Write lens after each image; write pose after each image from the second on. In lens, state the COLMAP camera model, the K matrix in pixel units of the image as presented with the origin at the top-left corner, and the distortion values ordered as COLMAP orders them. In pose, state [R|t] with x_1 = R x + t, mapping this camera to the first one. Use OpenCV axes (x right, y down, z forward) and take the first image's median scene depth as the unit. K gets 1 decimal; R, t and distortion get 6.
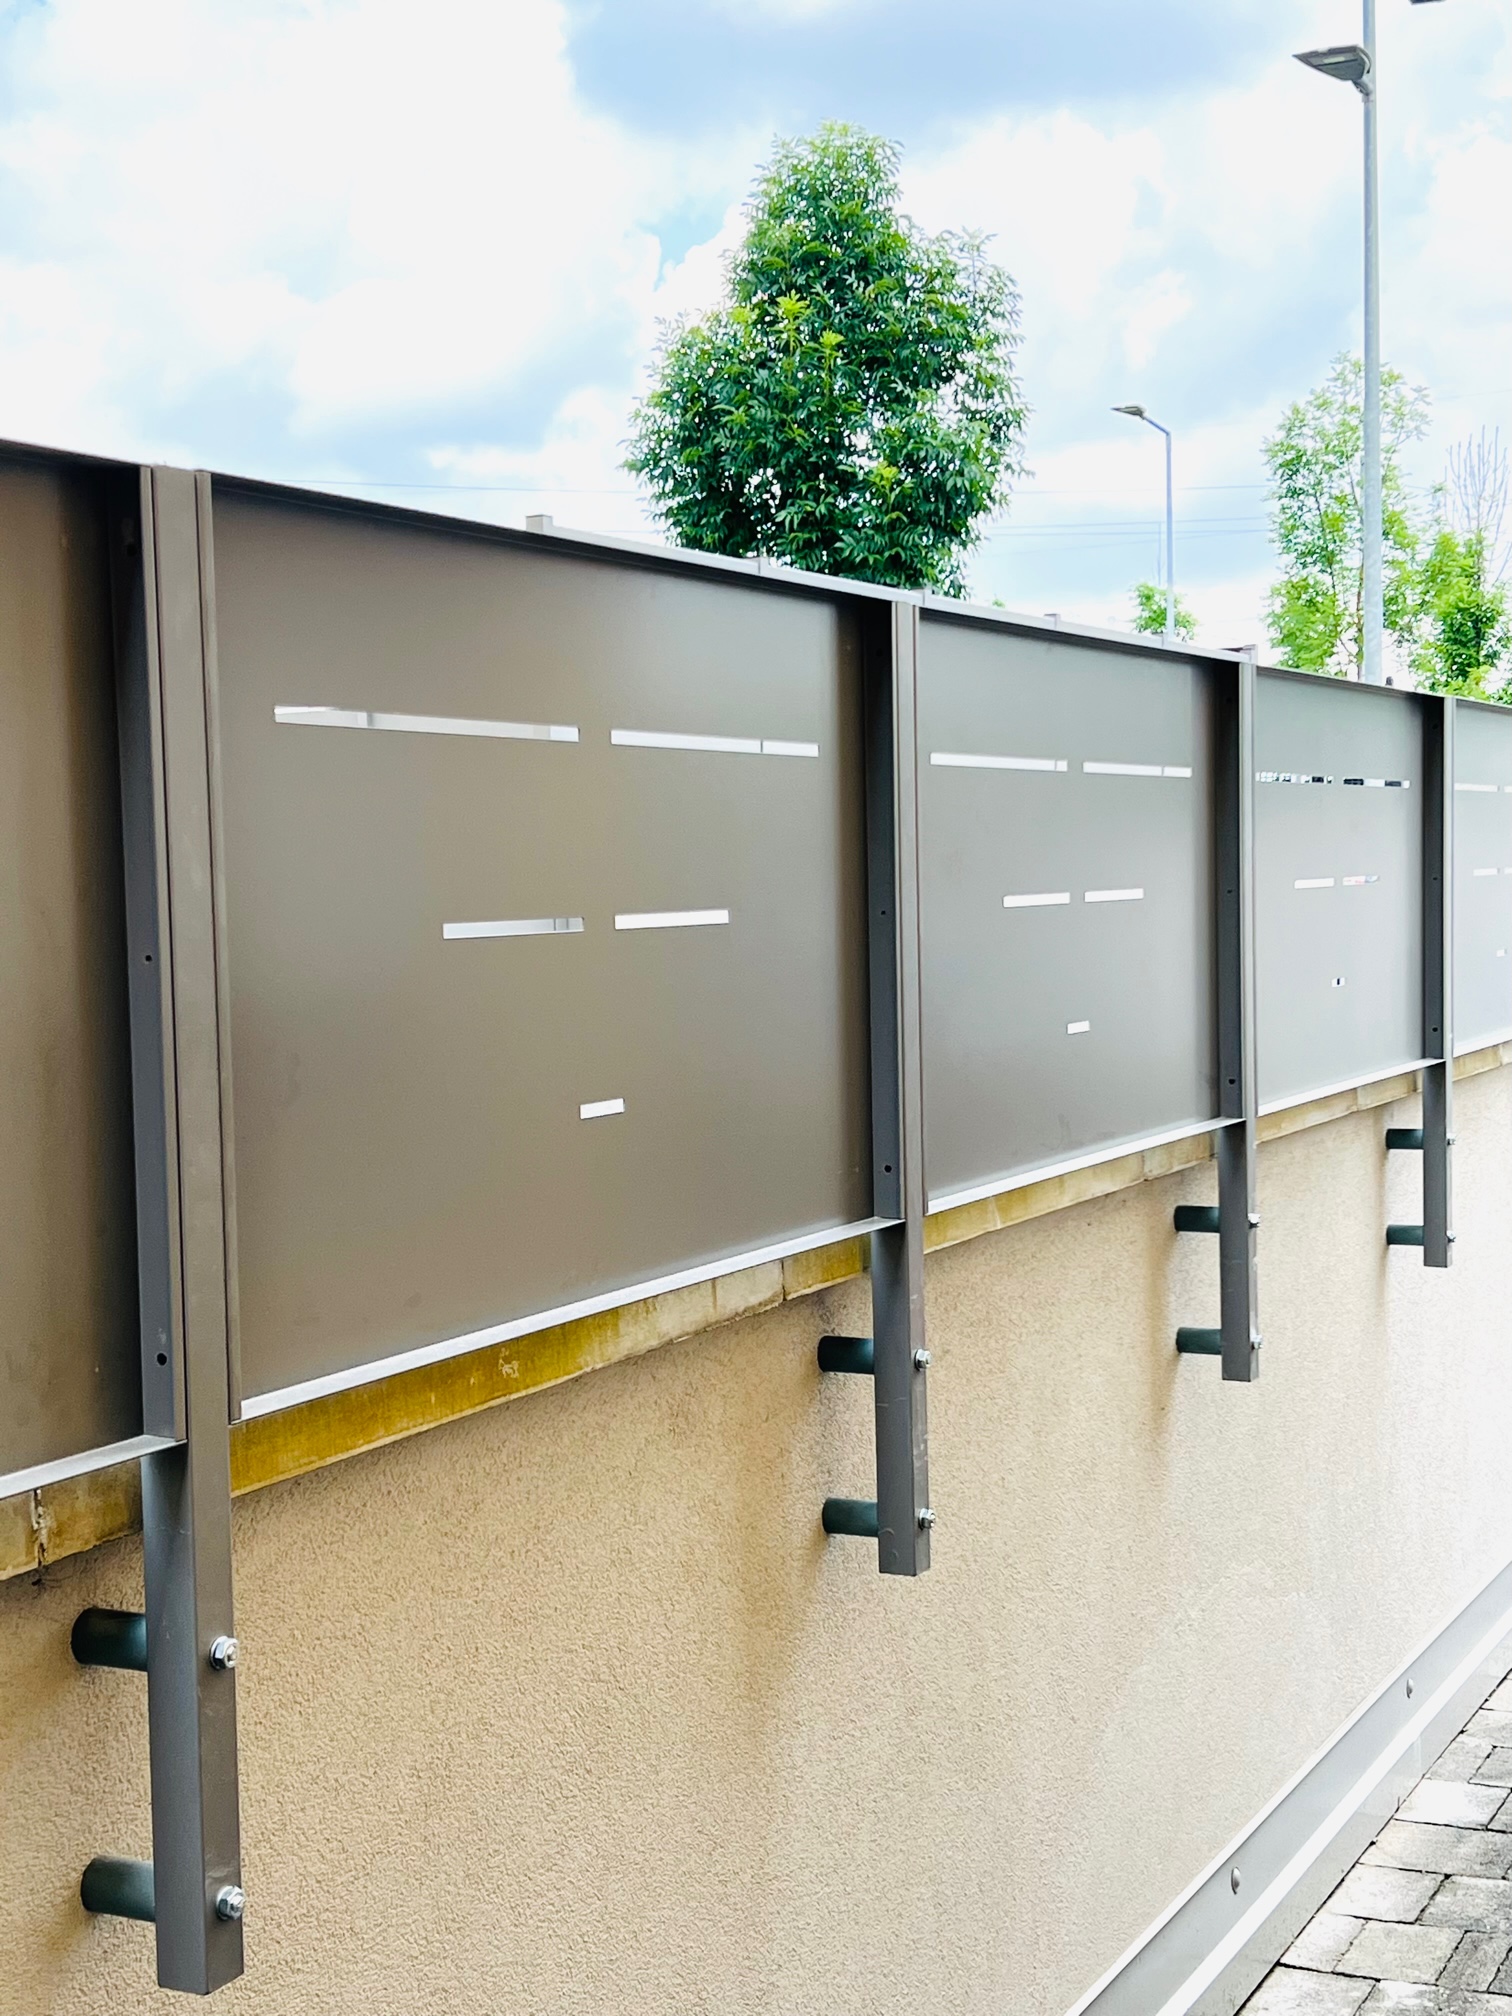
lens RADIAL K [[2761.0, 0, 756.1], [0, 2761.0, 1008.9], [0, 0, 1]] dist [0.012981, 0.000000]
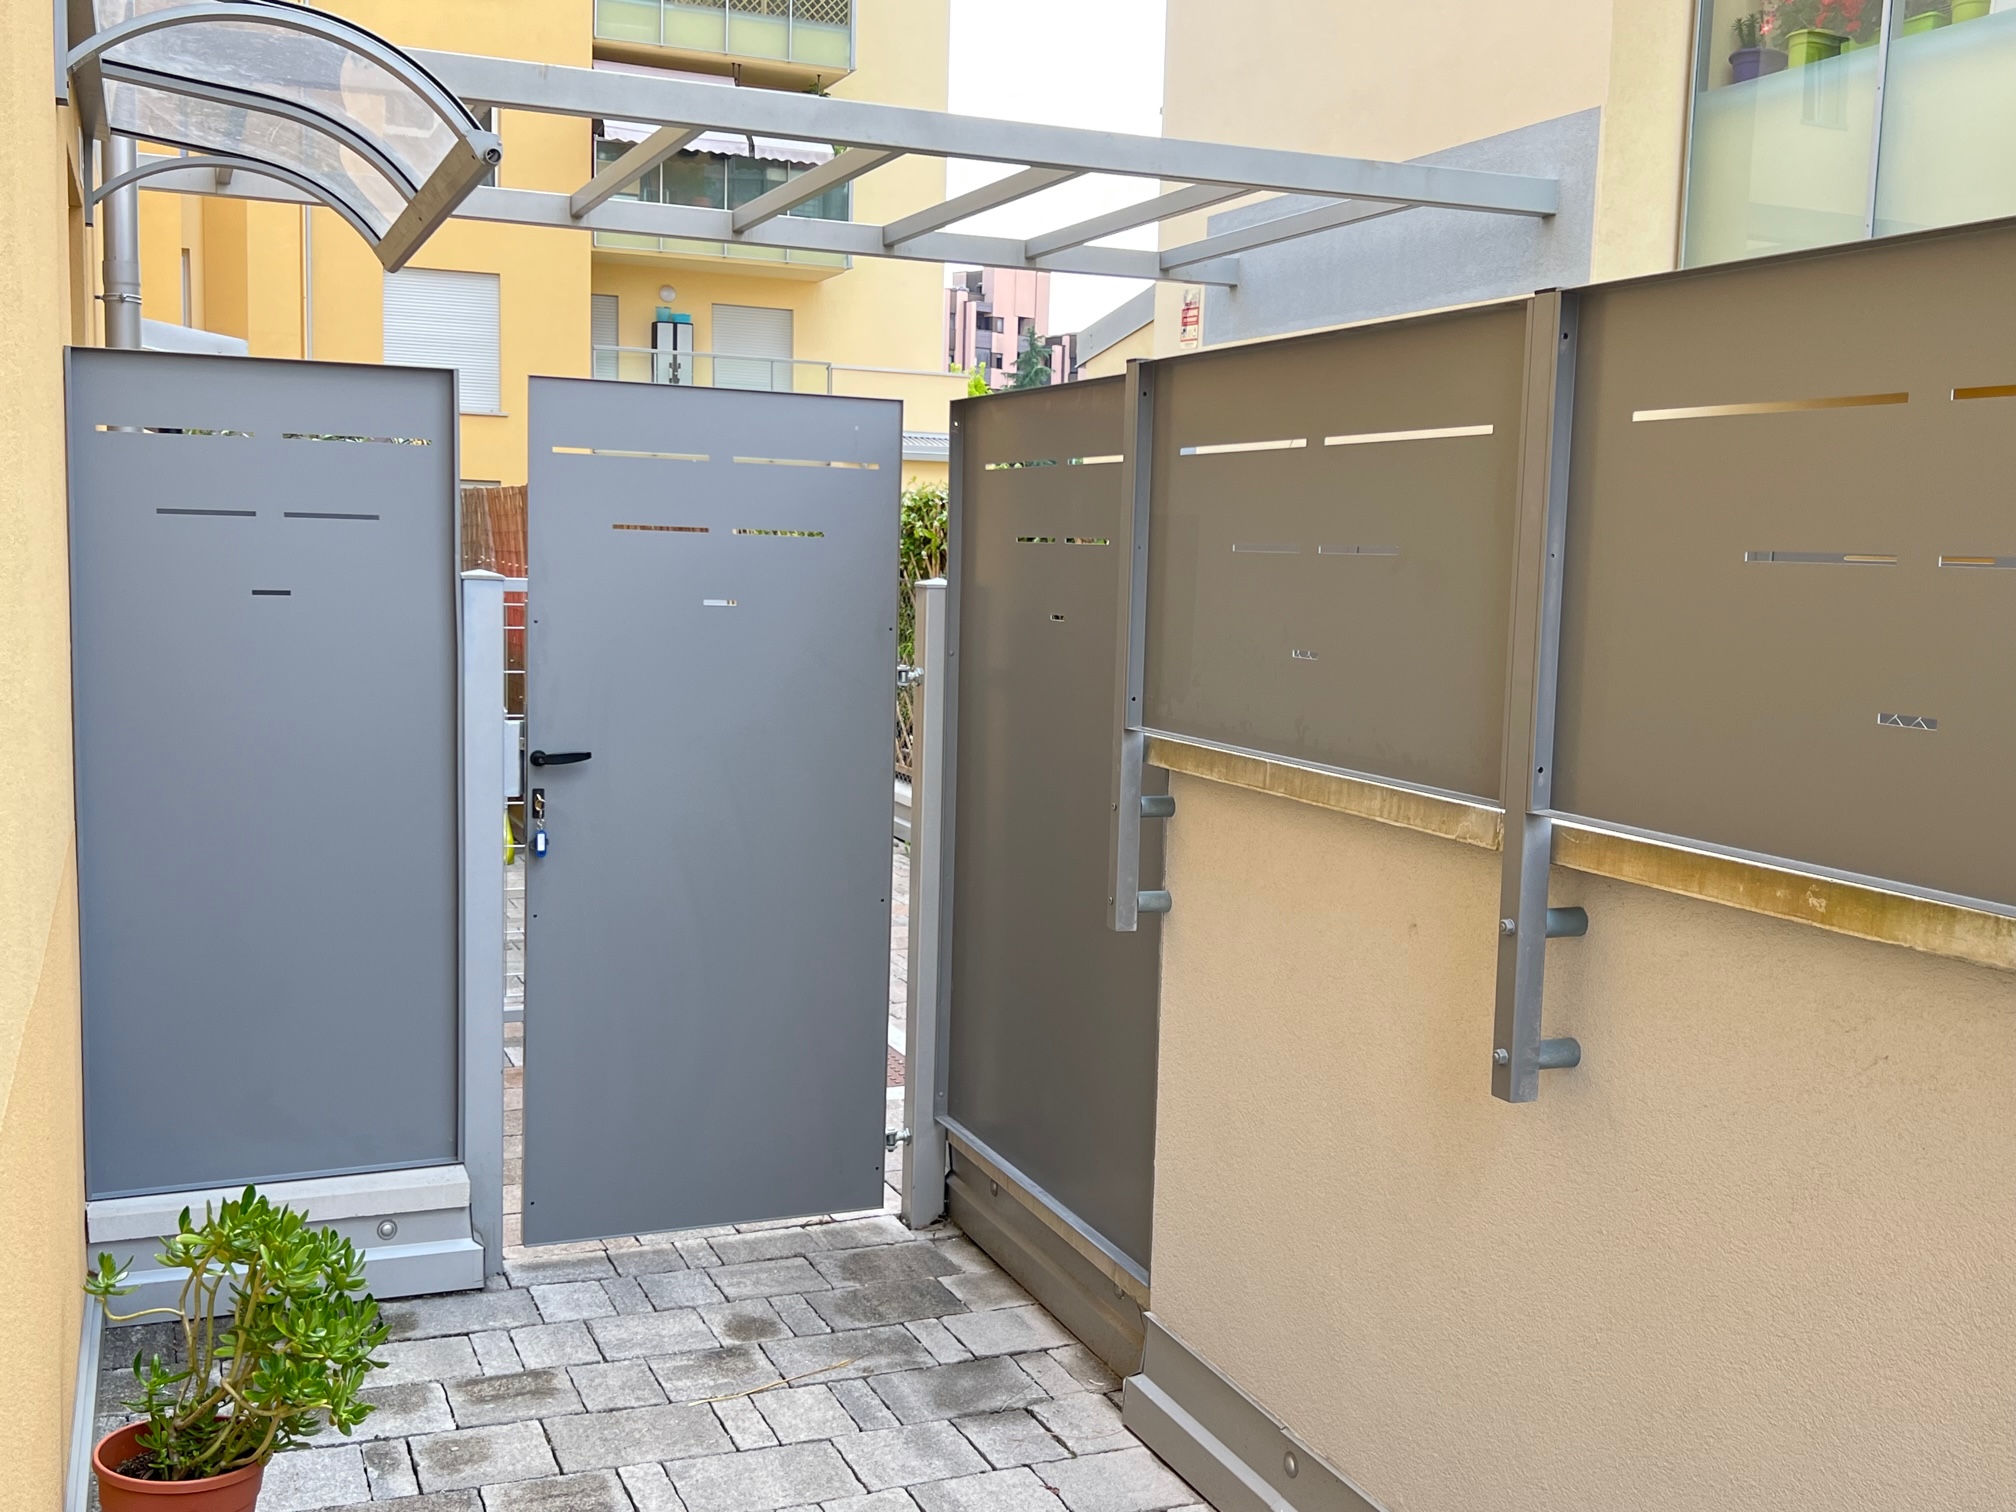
lens RADIAL K [[2045.5, 0, 1008.3], [0, 2045.5, 757.8], [0, 0, 1]] dist [0.003031, 0.000000]
pose [[-0.647150, 0.082622, -0.757873, 0.894788], [-0.054818, 0.986494, 0.154354, -0.067543], [0.760389, 0.141435, -0.633880, 1.313432]]
